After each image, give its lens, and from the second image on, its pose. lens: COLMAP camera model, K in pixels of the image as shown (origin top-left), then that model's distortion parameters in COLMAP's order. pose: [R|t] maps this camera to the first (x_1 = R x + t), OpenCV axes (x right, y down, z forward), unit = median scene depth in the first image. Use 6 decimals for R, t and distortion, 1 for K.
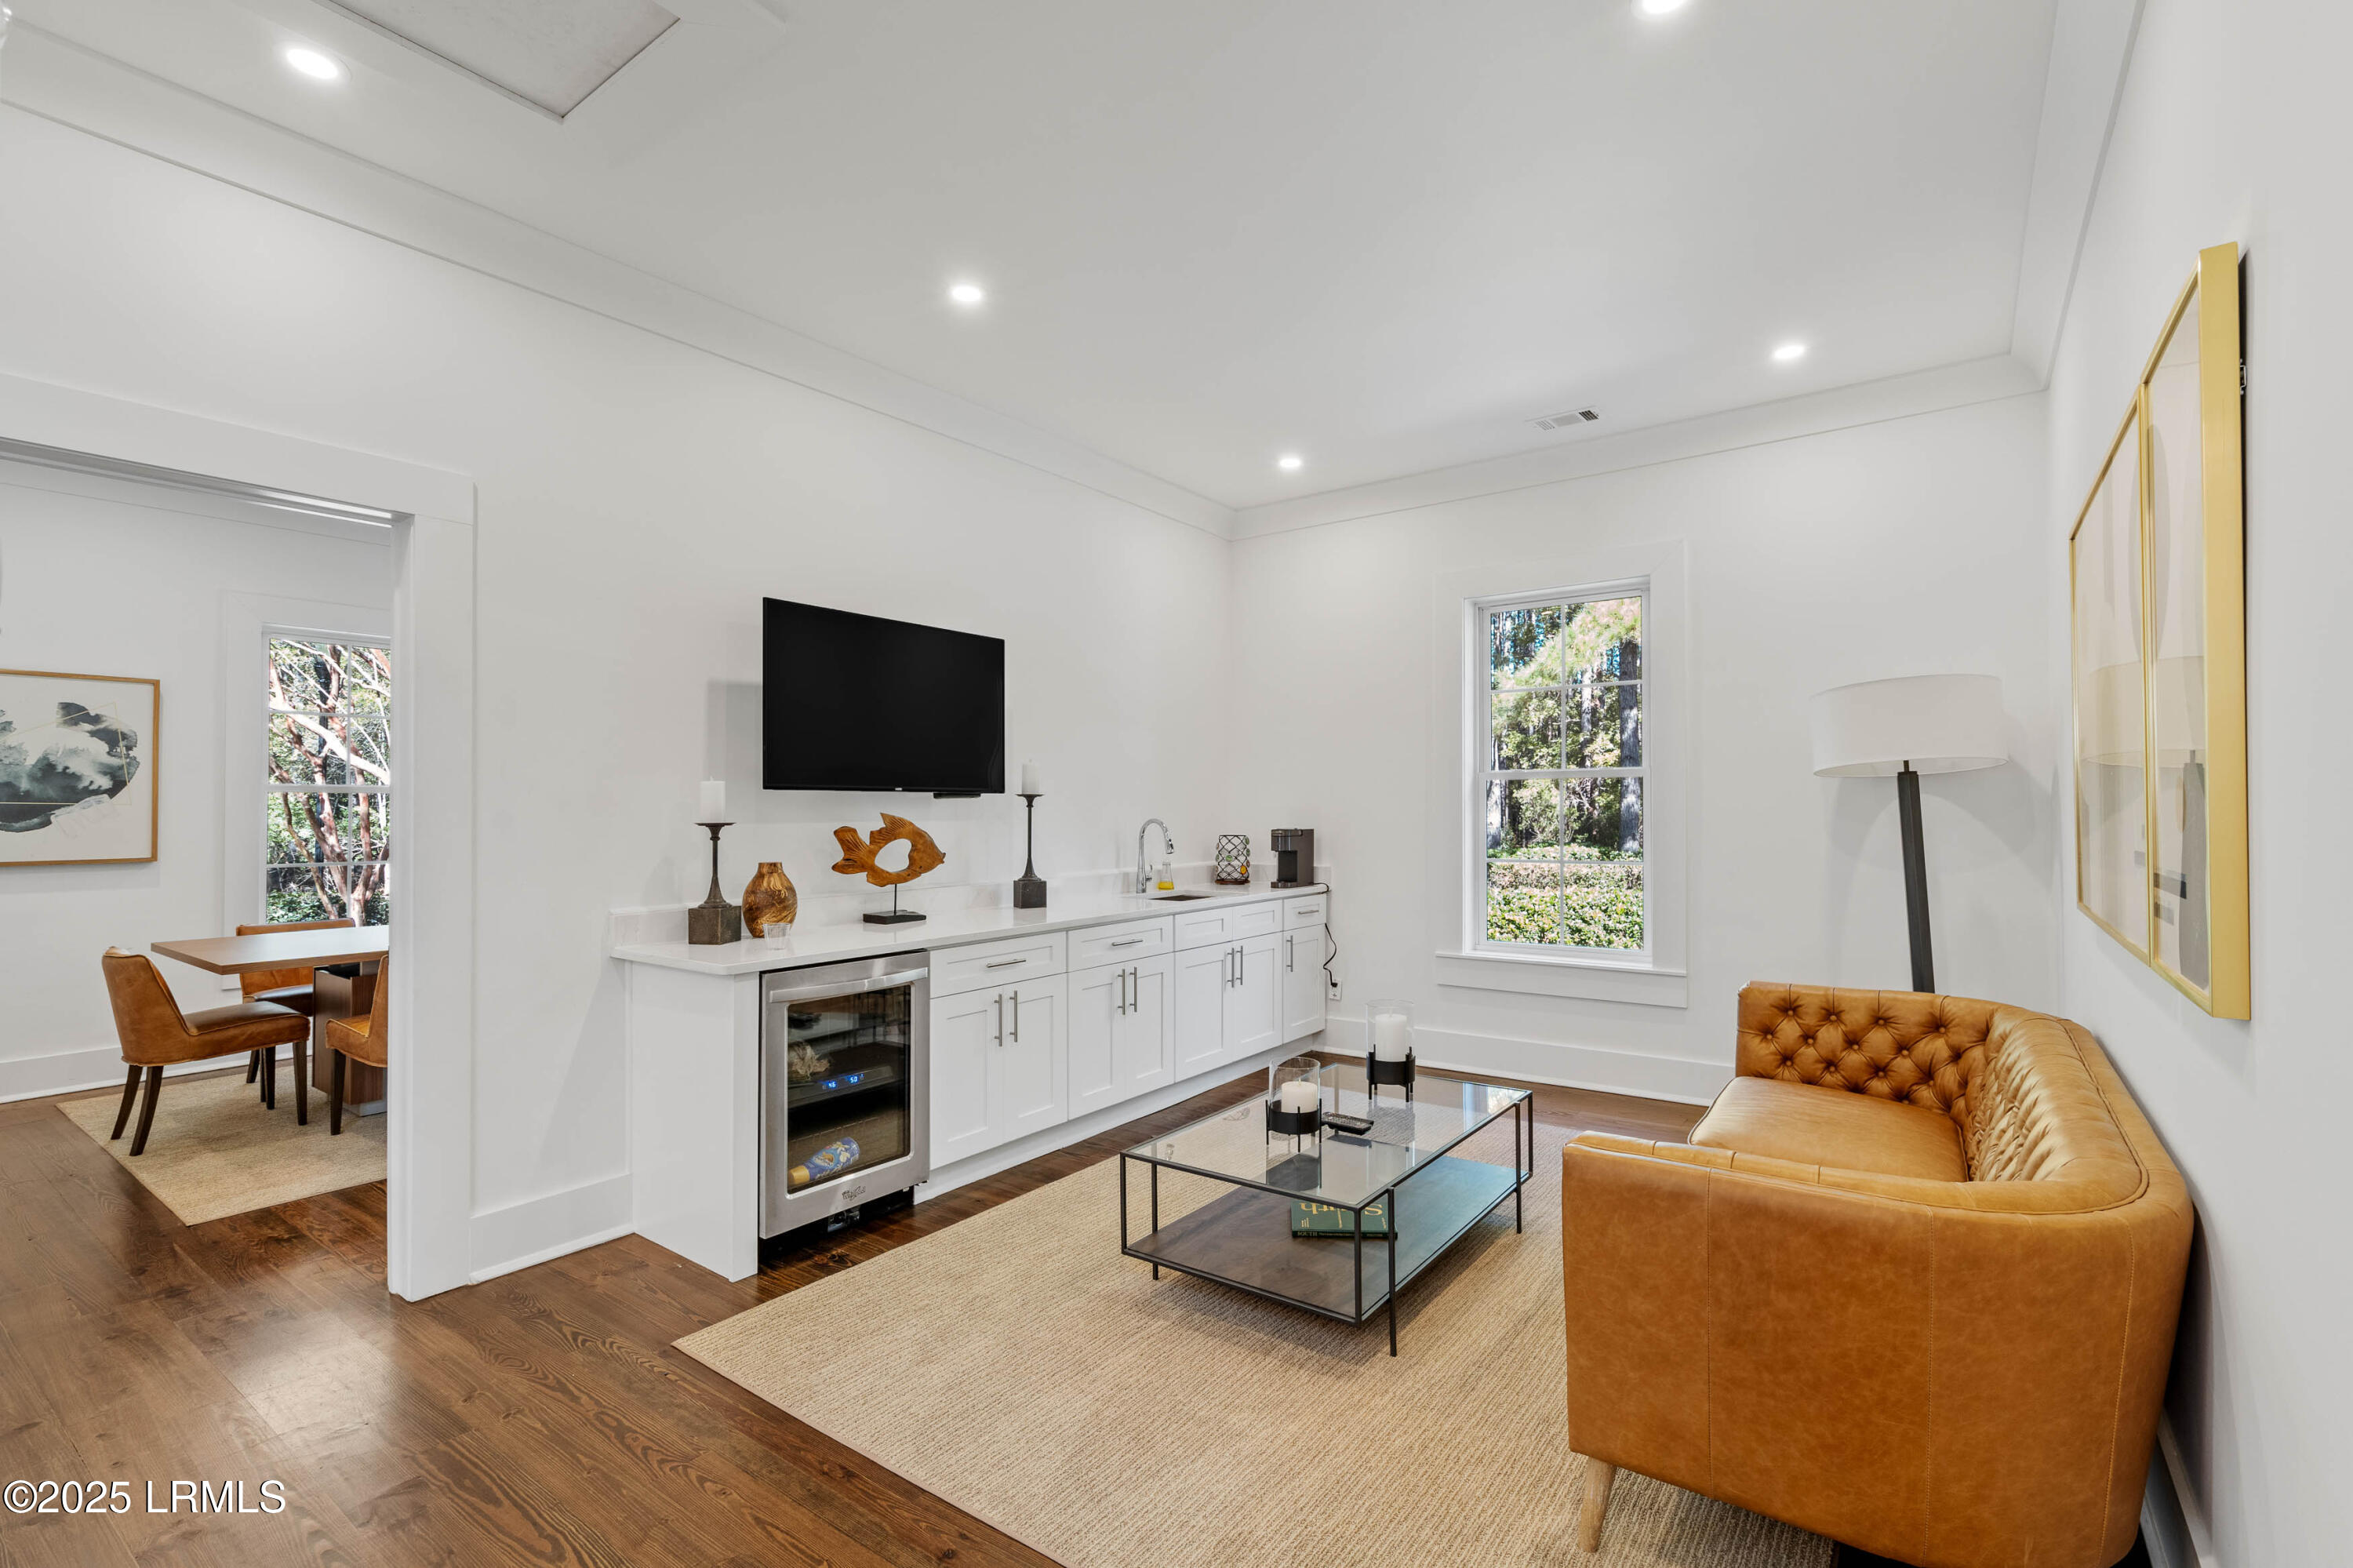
lens RADIAL K [[1063.1, 0, 1171.2], [0, 1063.1, 797.0], [0, 0, 1]] dist [0.008822, 0.000367]
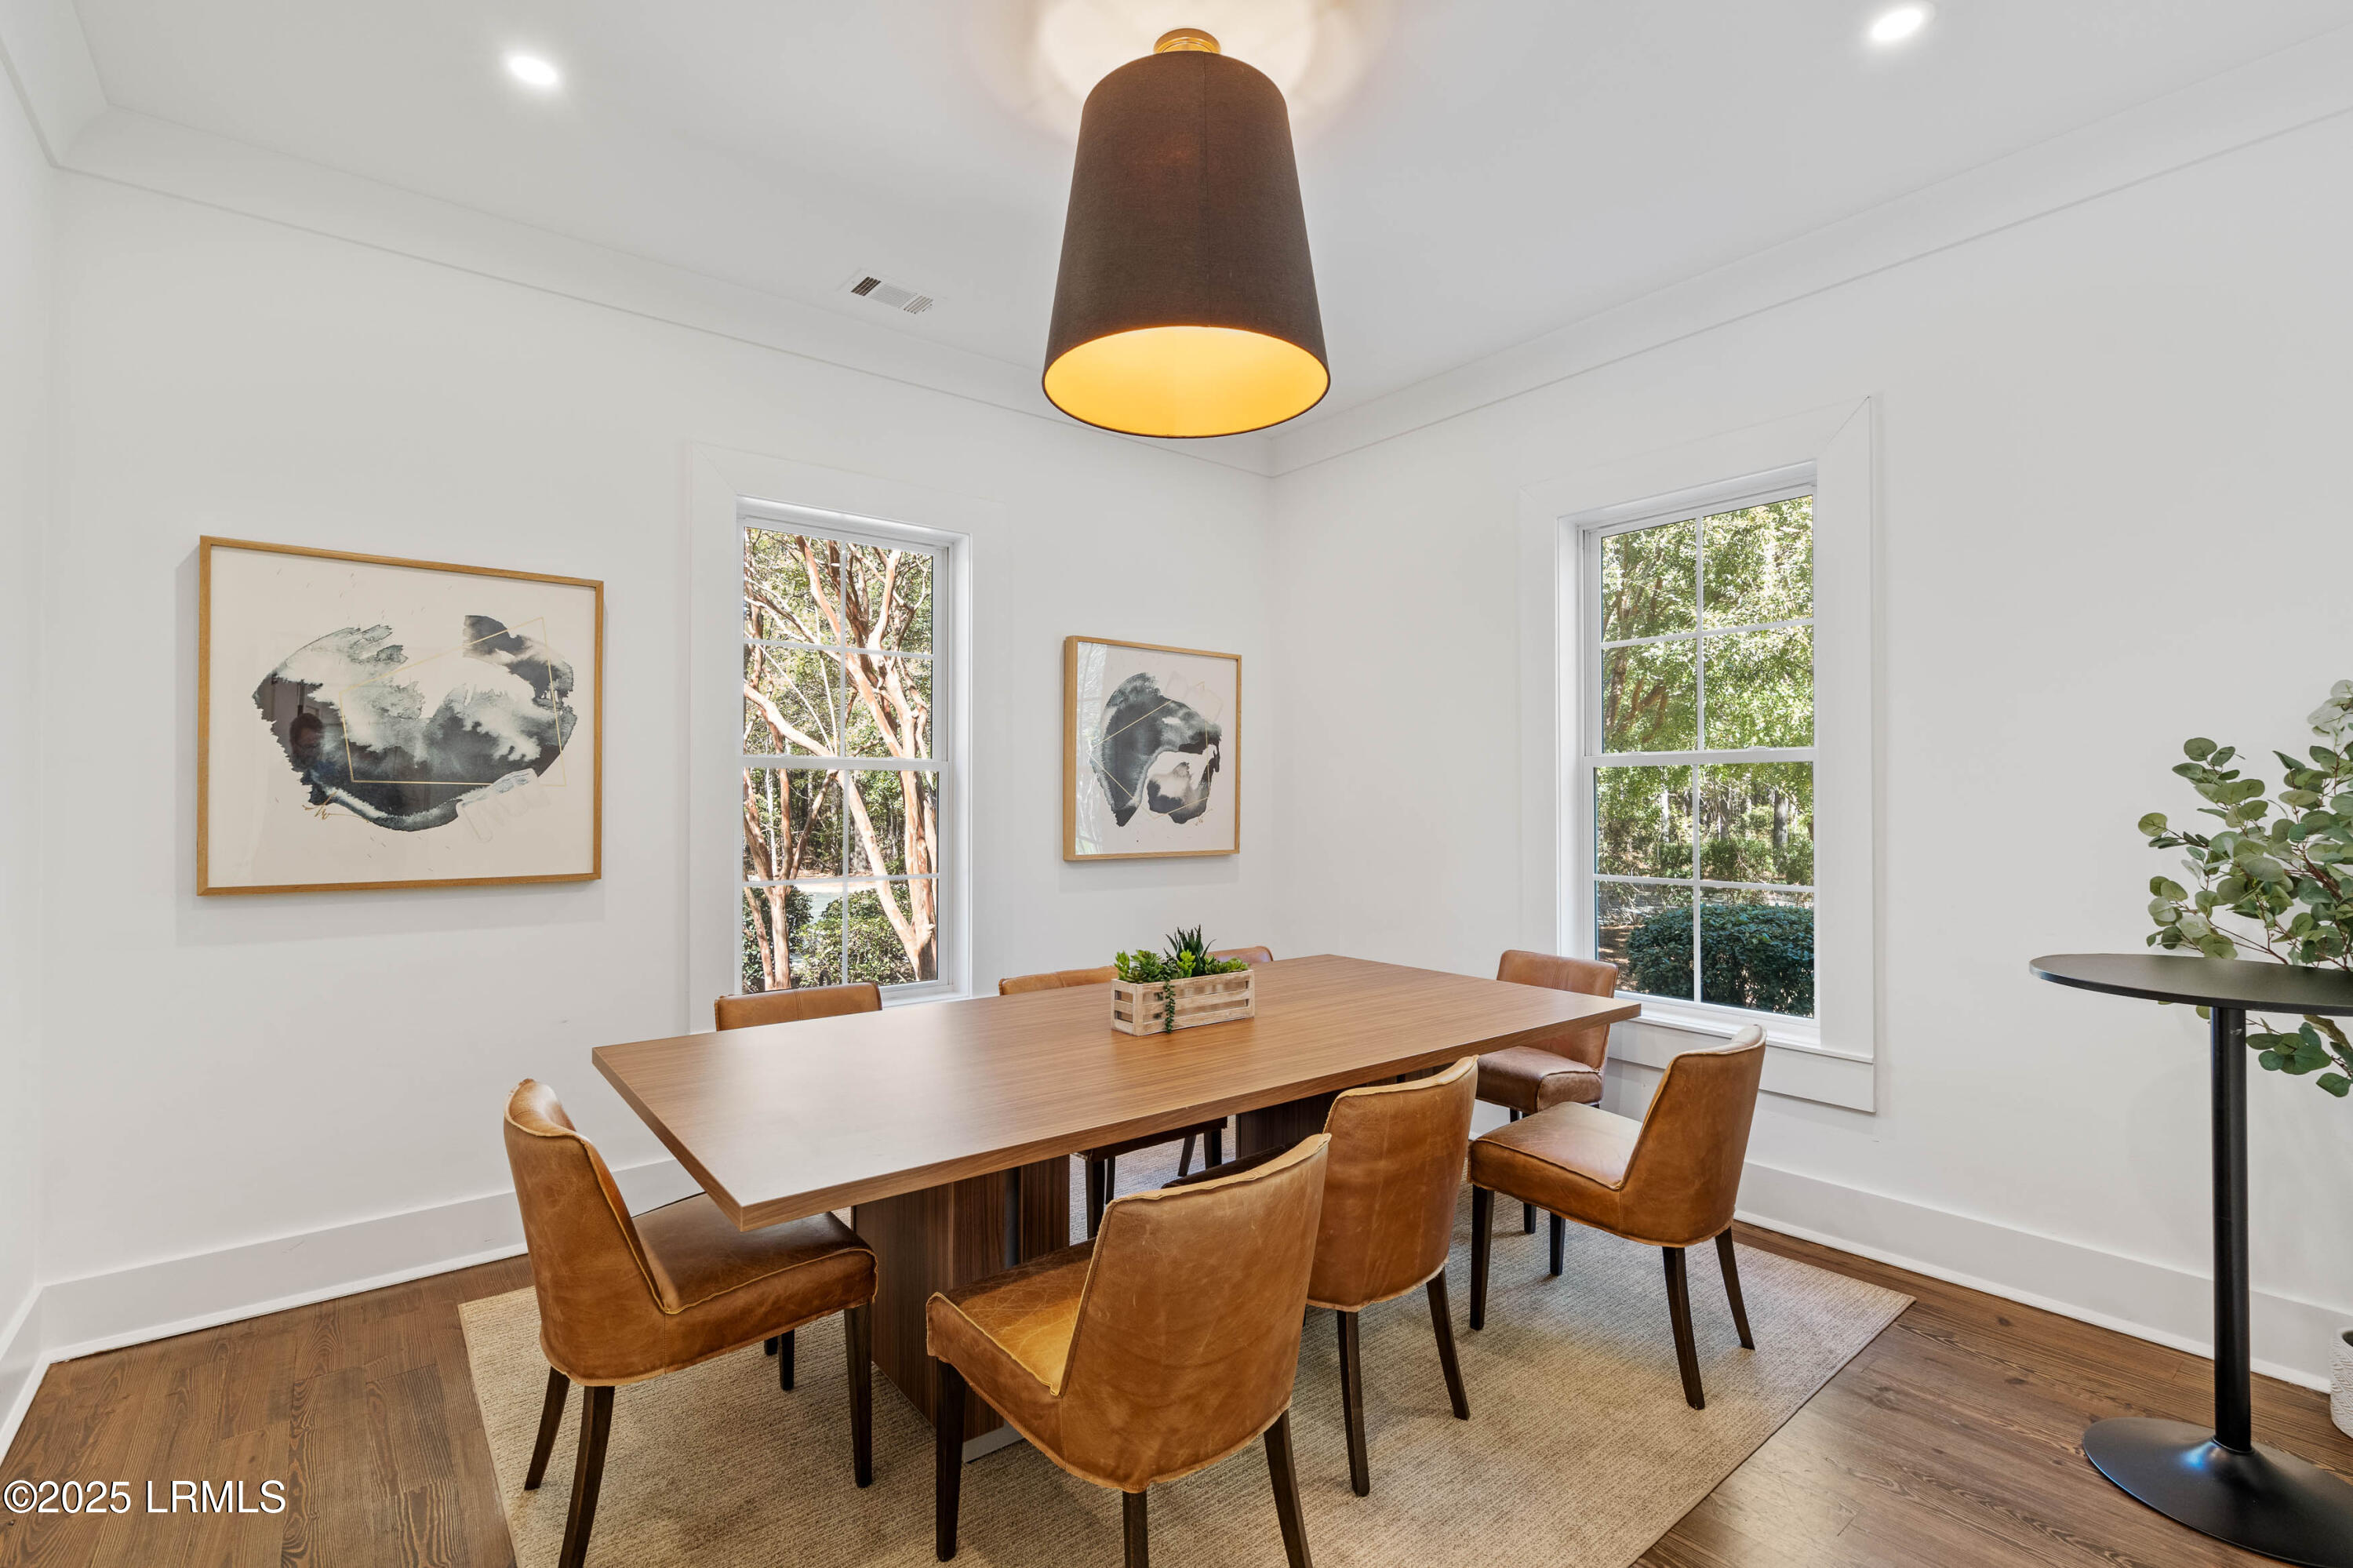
lens RADIAL K [[1063.1, 0, 1171.2], [0, 1063.1, 797.0], [0, 0, 1]] dist [0.008822, 0.000367]
pose [[0.965145, 0.004564, -0.261676, -0.492501], [-0.001945, 0.999945, 0.010265, 0.006598], [0.261709, -0.009398, 0.965101, 0.519143]]
